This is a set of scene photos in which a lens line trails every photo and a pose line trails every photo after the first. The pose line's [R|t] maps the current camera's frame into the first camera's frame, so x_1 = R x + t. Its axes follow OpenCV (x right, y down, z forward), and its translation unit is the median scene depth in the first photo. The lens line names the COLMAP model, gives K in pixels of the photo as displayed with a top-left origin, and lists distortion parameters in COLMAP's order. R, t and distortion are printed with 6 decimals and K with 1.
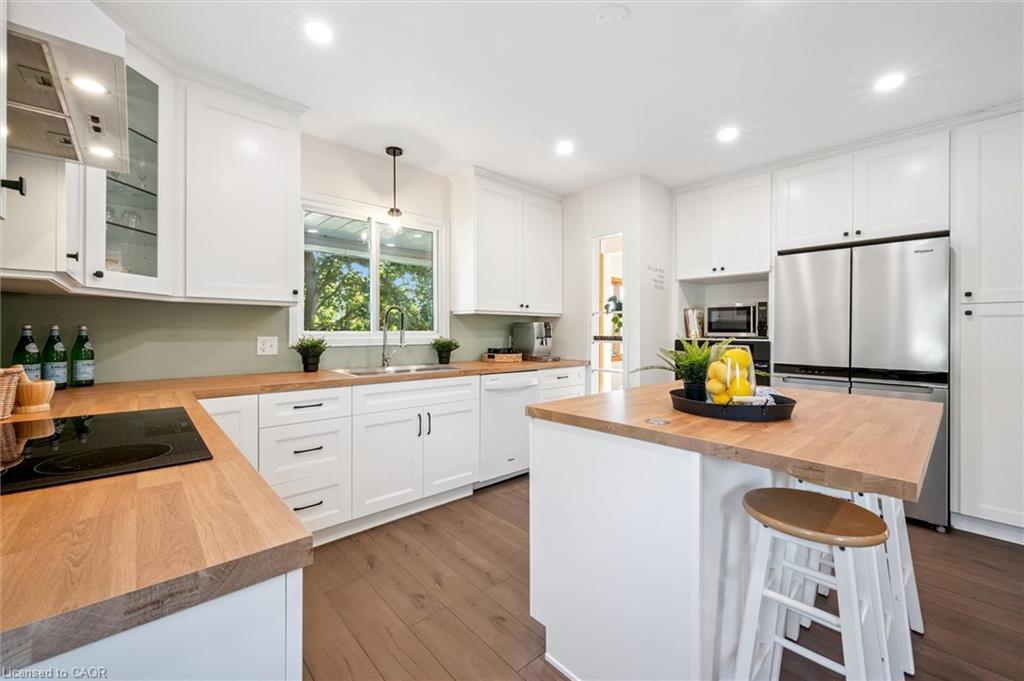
lens RADIAL K [[411.0, 0, 505.2], [0, 411.0, 331.4], [0, 0, 1]] dist [-0.001289, -0.000030]
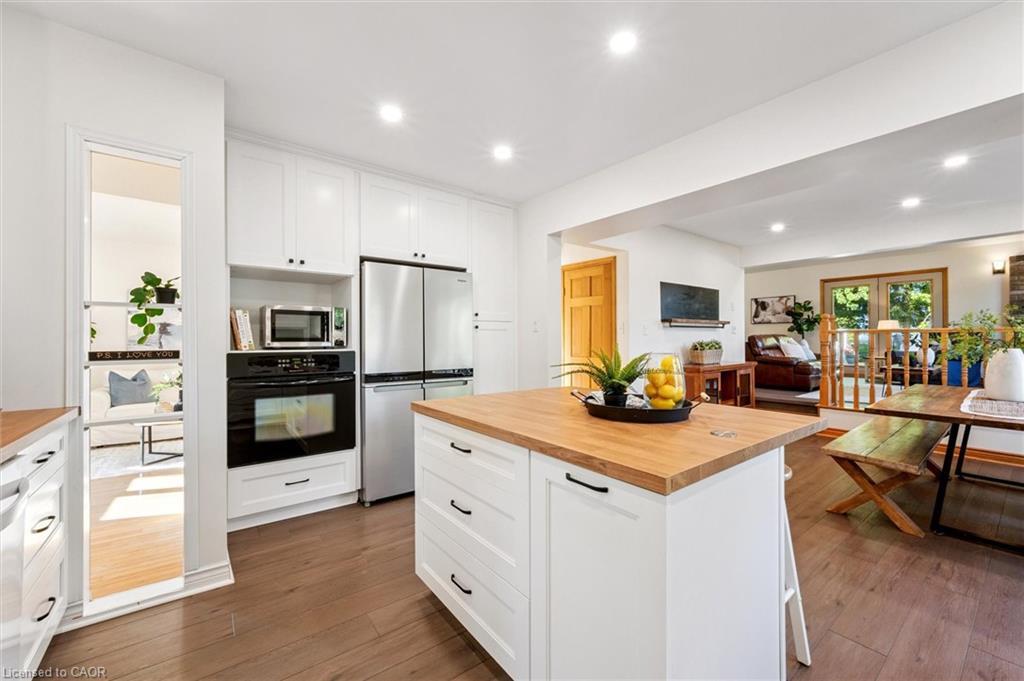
lens RADIAL K [[411.0, 0, 512.8], [0, 411.0, 336.8], [0, 0, 1]] dist [-0.001289, -0.000030]
pose [[0.078860, 0.003604, 0.996879, -0.236390], [0.003574, 0.999986, -0.003898, -0.002880], [-0.996879, 0.003870, 0.078846, 0.530841]]
